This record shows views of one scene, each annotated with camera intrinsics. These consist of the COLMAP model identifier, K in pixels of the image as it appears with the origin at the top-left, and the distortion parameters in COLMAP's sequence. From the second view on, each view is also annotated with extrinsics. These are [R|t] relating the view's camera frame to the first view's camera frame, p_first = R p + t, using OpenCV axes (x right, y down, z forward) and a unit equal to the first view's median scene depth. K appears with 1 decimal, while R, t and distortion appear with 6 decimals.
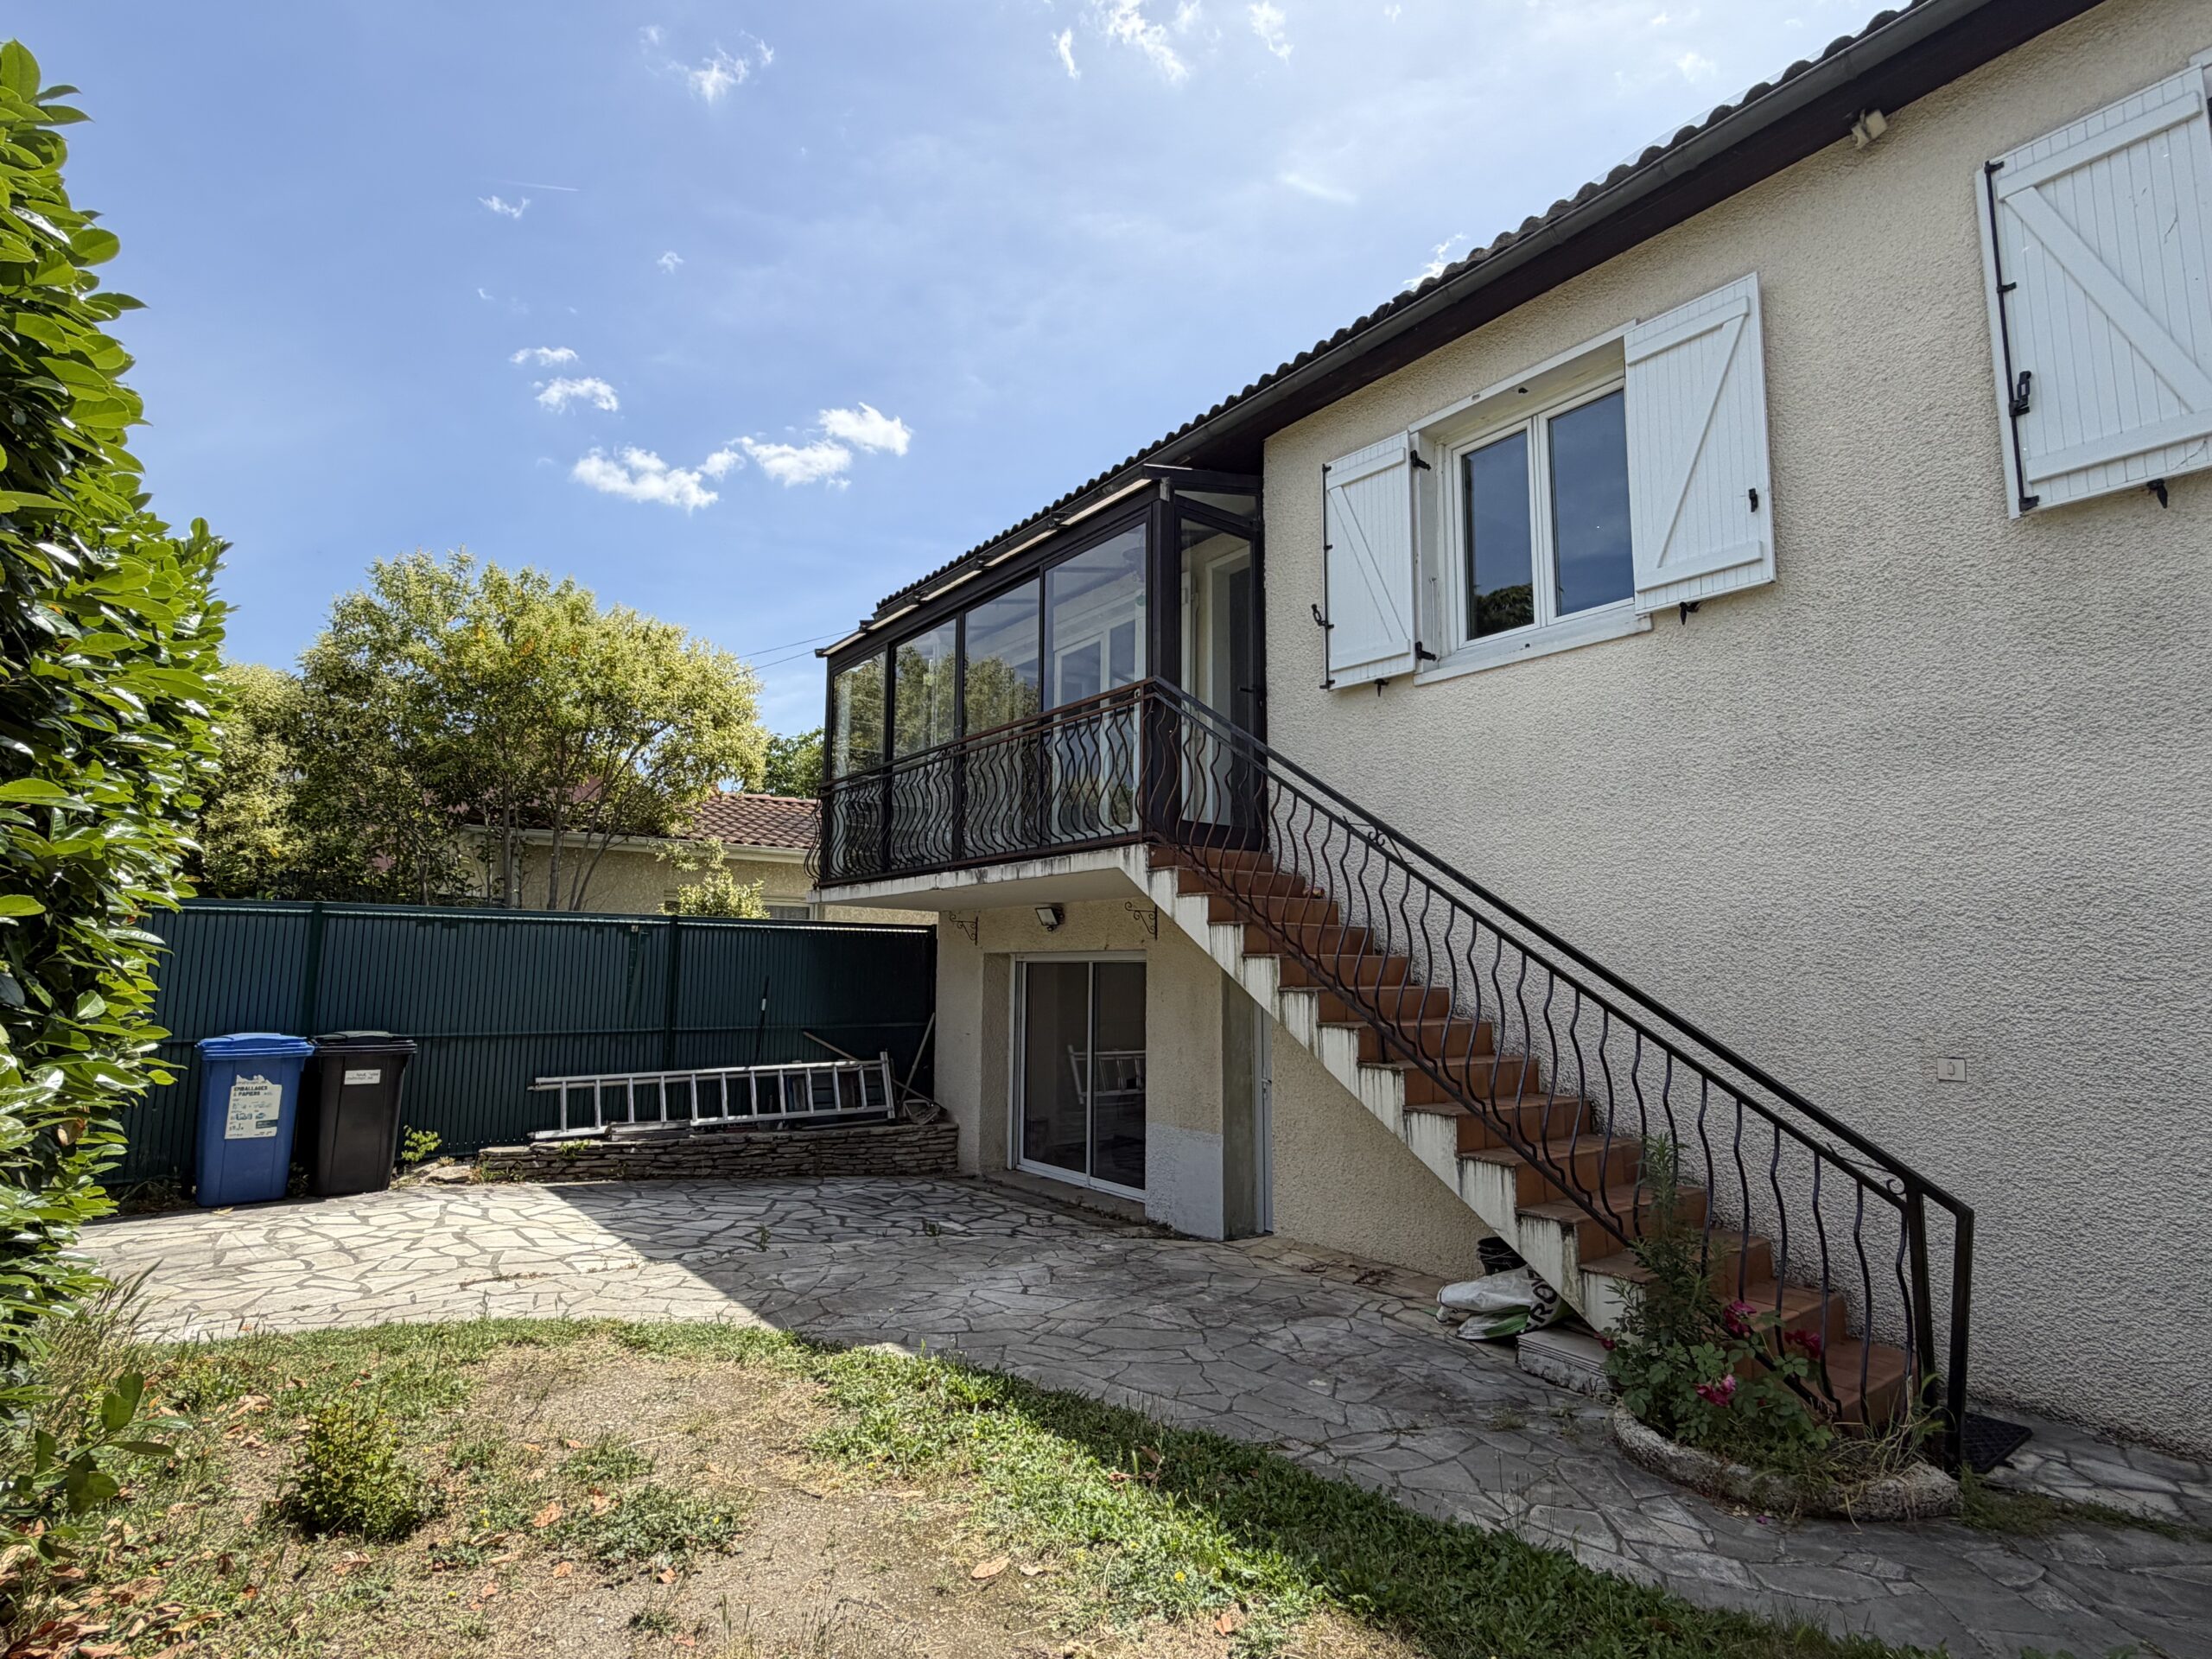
lens RADIAL K [[1161.8, 0, 1079.1], [0, 1161.8, 826.2], [0, 0, 1]] dist [0.000049, -0.000170]
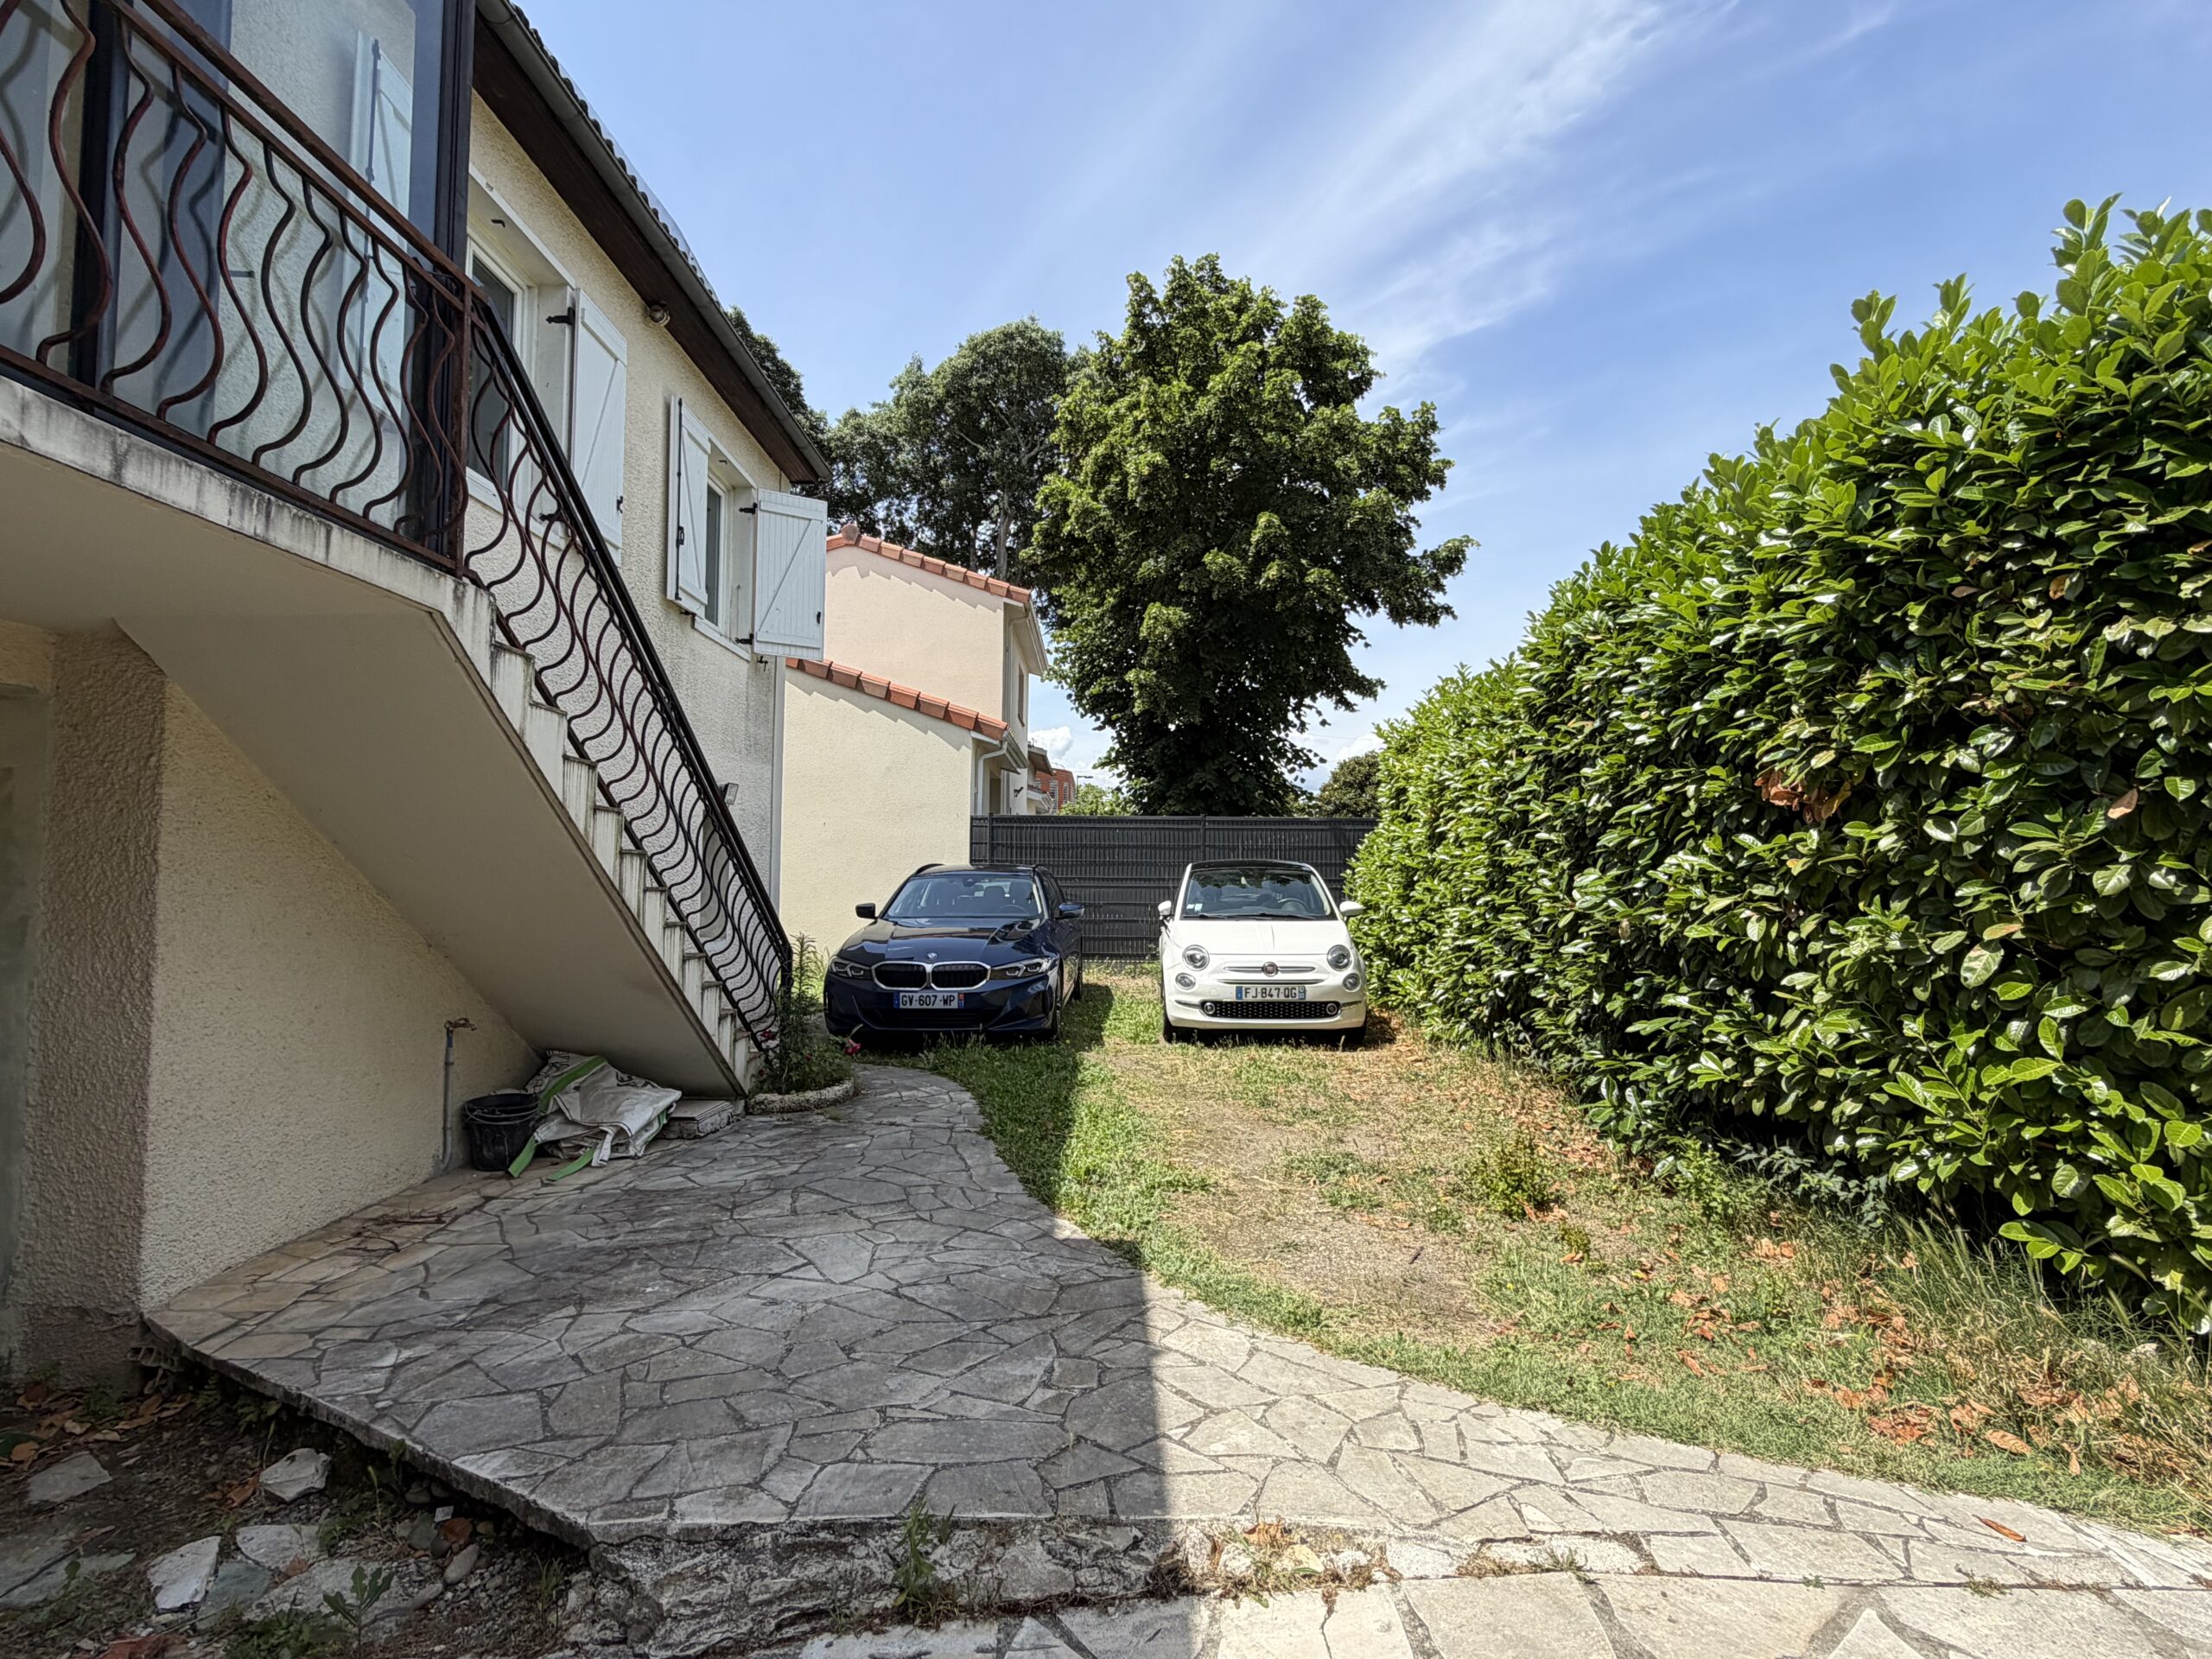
lens RADIAL K [[1127.5, 0, 1106.0], [0, 1127.5, 829.5], [0, 0, 1]] dist [0.002195, 0.000280]
pose [[-0.810165, 0.007816, 0.586150, -0.687803], [-0.087571, 0.987077, -0.134200, 0.233645], [-0.579624, -0.160054, -0.799011, 1.669616]]
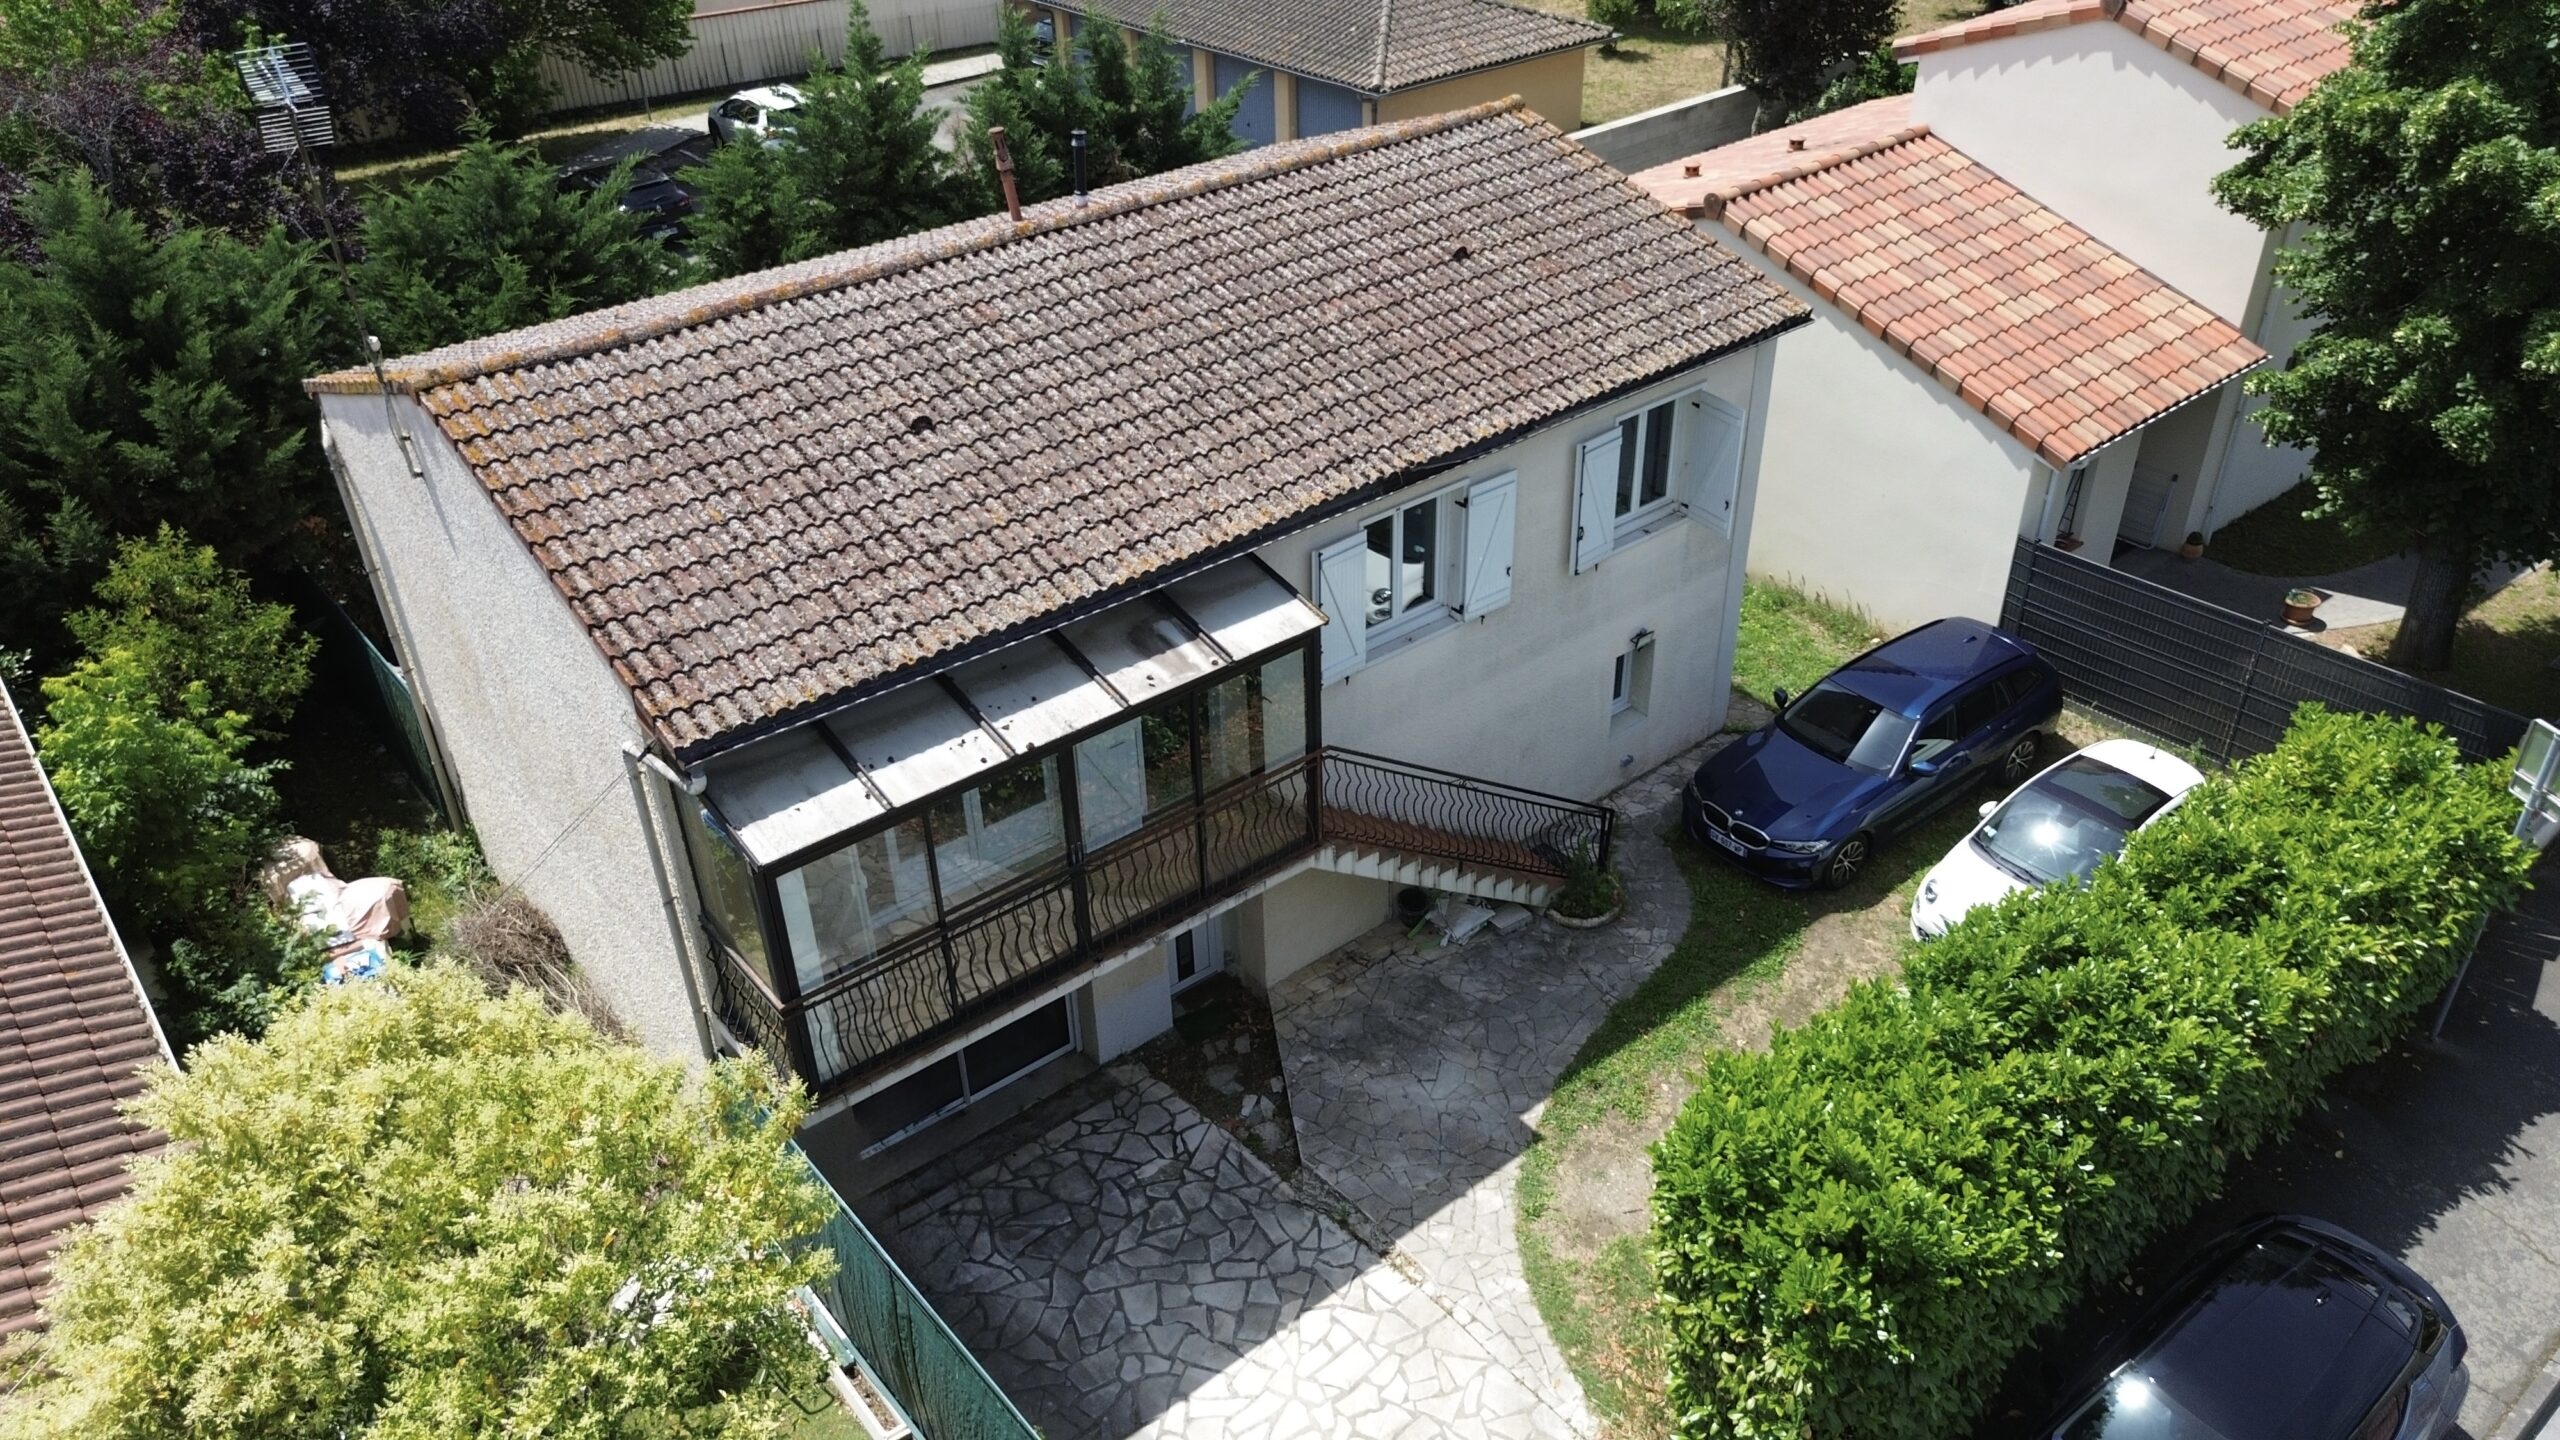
lens RADIAL K [[1792.9, 0, 1293.4], [0, 1792.9, 725.7], [0, 0, 1]] dist [0.077929, -0.069813]
pose [[-0.061354, -0.545997, 0.835537, -2.440073], [-0.103284, 0.836094, 0.538776, -1.848508], [-0.992758, -0.053241, -0.107691, 1.758883]]
